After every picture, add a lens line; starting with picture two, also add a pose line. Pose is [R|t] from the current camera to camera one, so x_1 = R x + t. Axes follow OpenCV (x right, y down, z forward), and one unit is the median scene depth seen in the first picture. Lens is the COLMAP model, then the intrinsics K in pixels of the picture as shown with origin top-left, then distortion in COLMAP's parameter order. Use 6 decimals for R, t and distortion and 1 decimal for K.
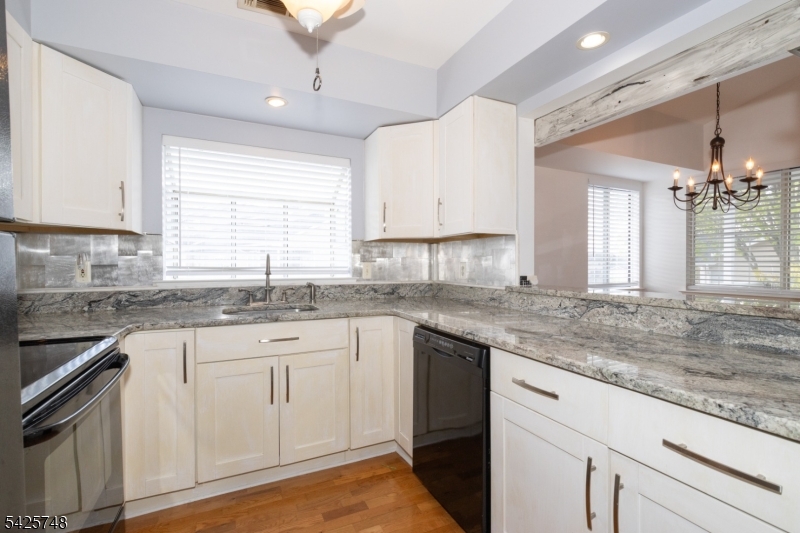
lens RADIAL K [[378.2, 0, 405.3], [0, 378.2, 266.3], [0, 0, 1]] dist [-0.004293, -0.001109]
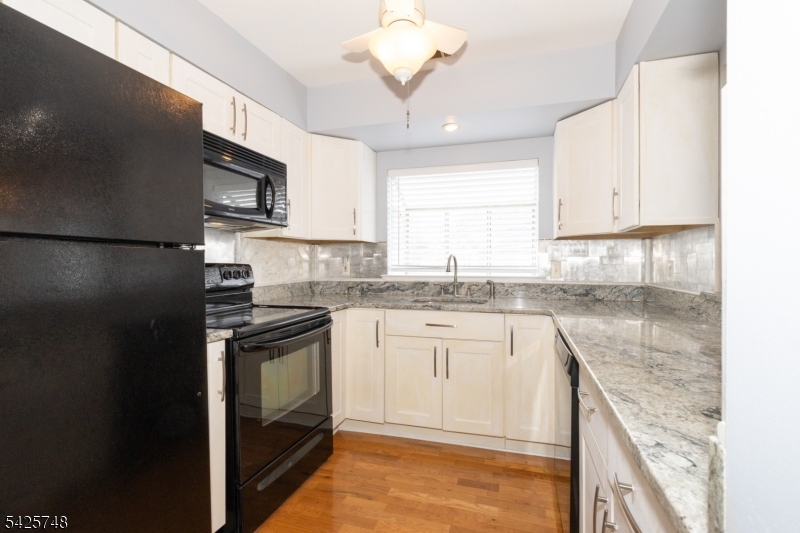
lens RADIAL K [[378.2, 0, 403.9], [0, 378.2, 264.9], [0, 0, 1]] dist [-0.004293, -0.001109]
pose [[0.728315, 0.002910, -0.685236, 0.350965], [-0.004703, 0.999989, -0.000752, 0.001043], [0.685226, 0.003771, 0.728321, 0.028408]]
